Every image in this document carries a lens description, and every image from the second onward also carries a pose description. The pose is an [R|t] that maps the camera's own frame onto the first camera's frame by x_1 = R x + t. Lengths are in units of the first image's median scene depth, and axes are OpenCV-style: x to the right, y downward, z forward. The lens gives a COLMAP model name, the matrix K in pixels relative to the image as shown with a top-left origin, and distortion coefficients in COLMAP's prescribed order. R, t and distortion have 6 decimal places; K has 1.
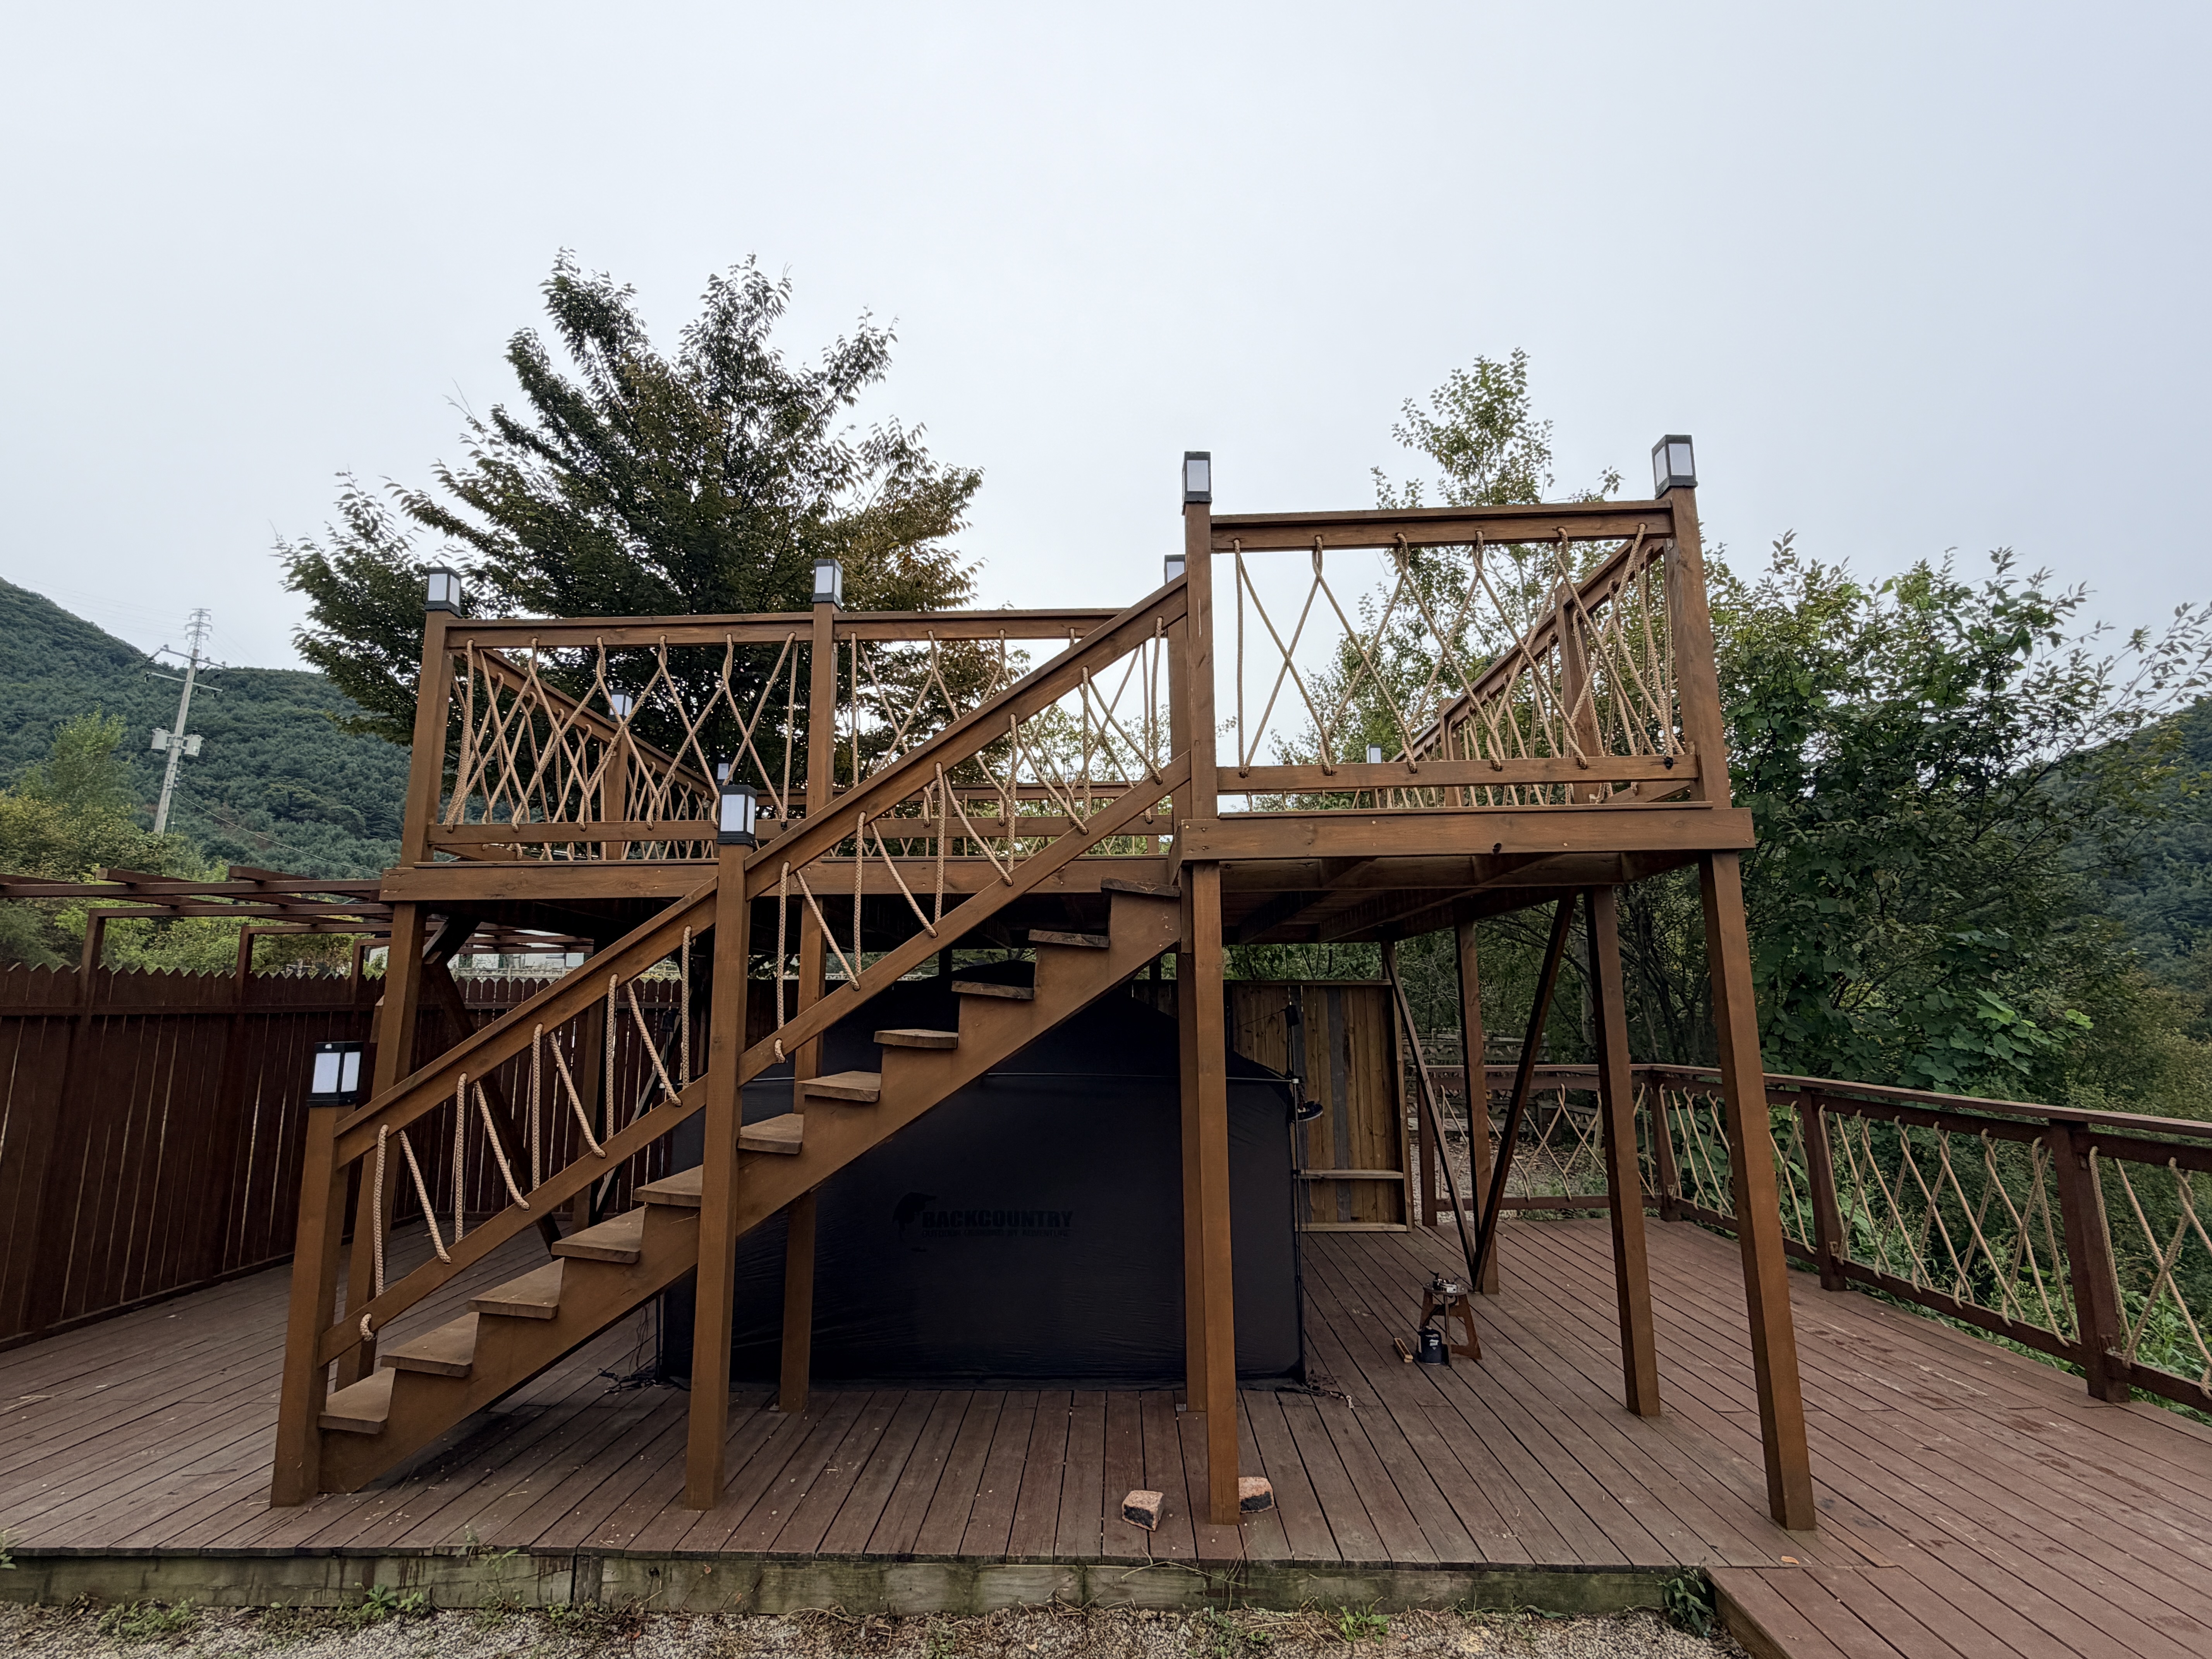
lens RADIAL K [[1038.1, 0, 1100.0], [0, 1038.1, 828.8], [0, 0, 1]] dist [0.003051, -0.000055]
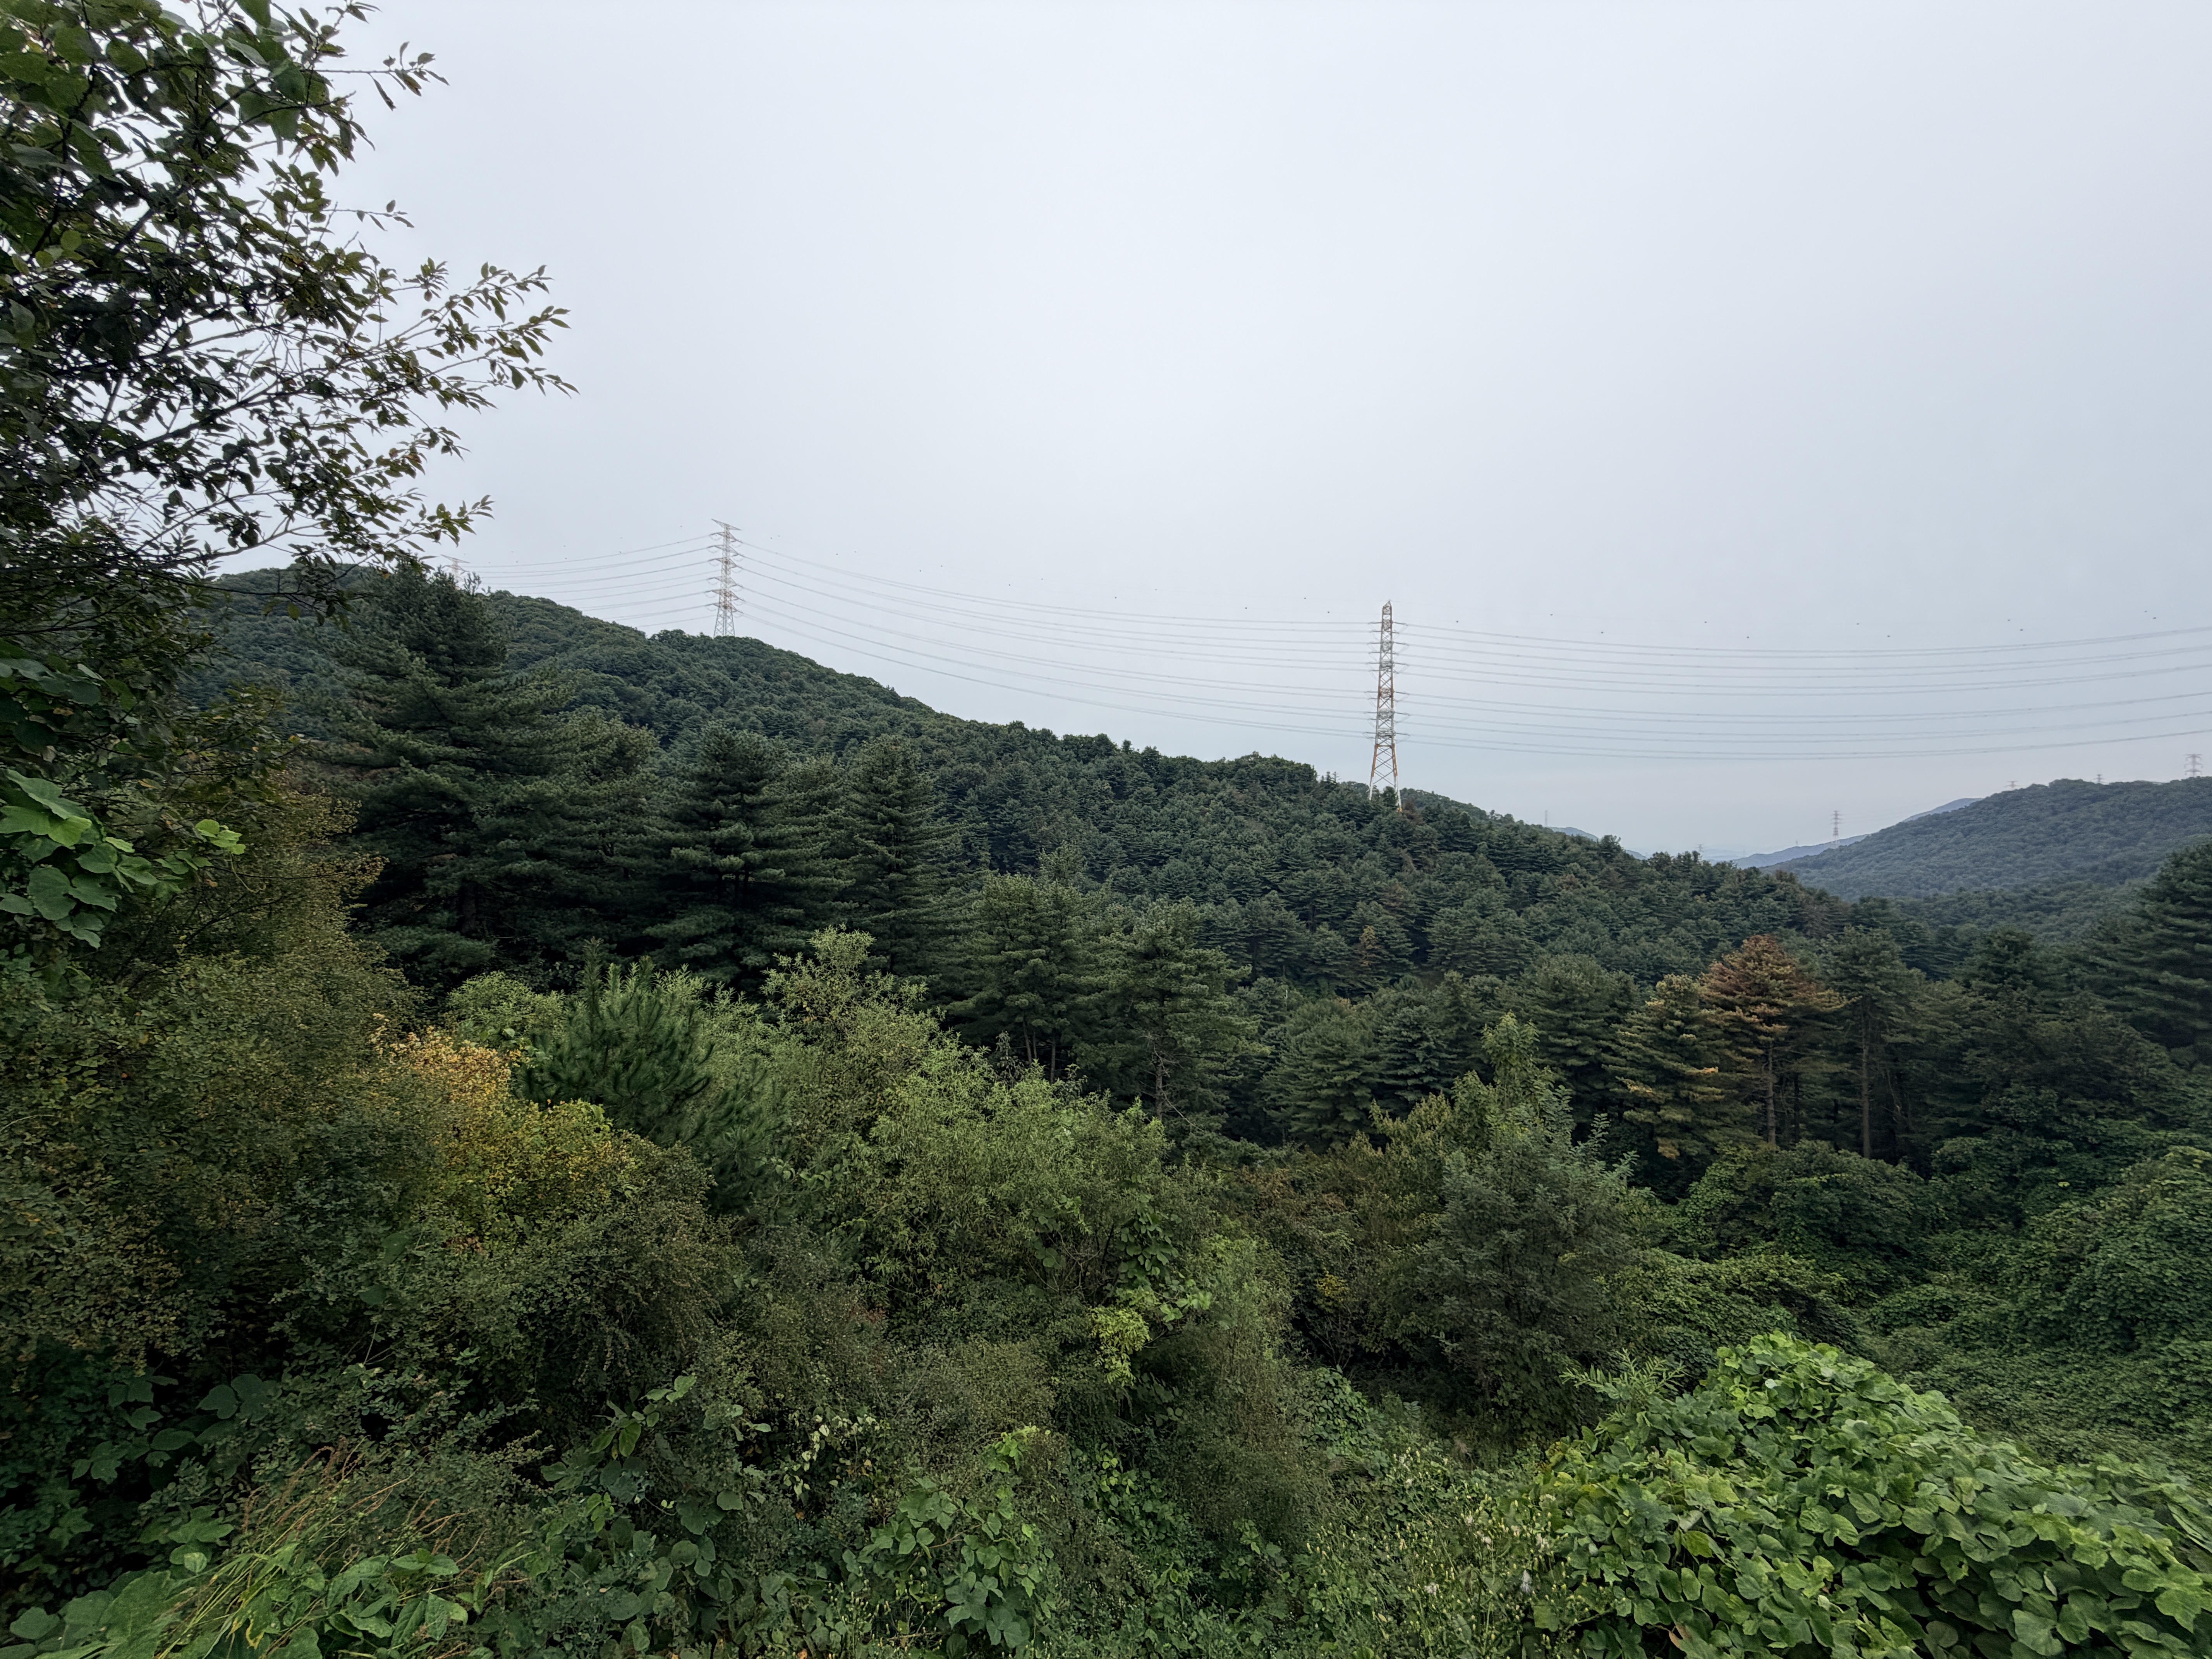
lens RADIAL K [[878.5, 0, 1111.5], [0, 878.5, 822.2], [0, 0, 1]] dist [-0.000674, -0.000036]
pose [[-0.033698, 0.021458, 0.999202, 0.443077], [-0.202625, 0.978860, -0.027855, 0.089019], [-0.978676, -0.203402, -0.028638, 0.534779]]
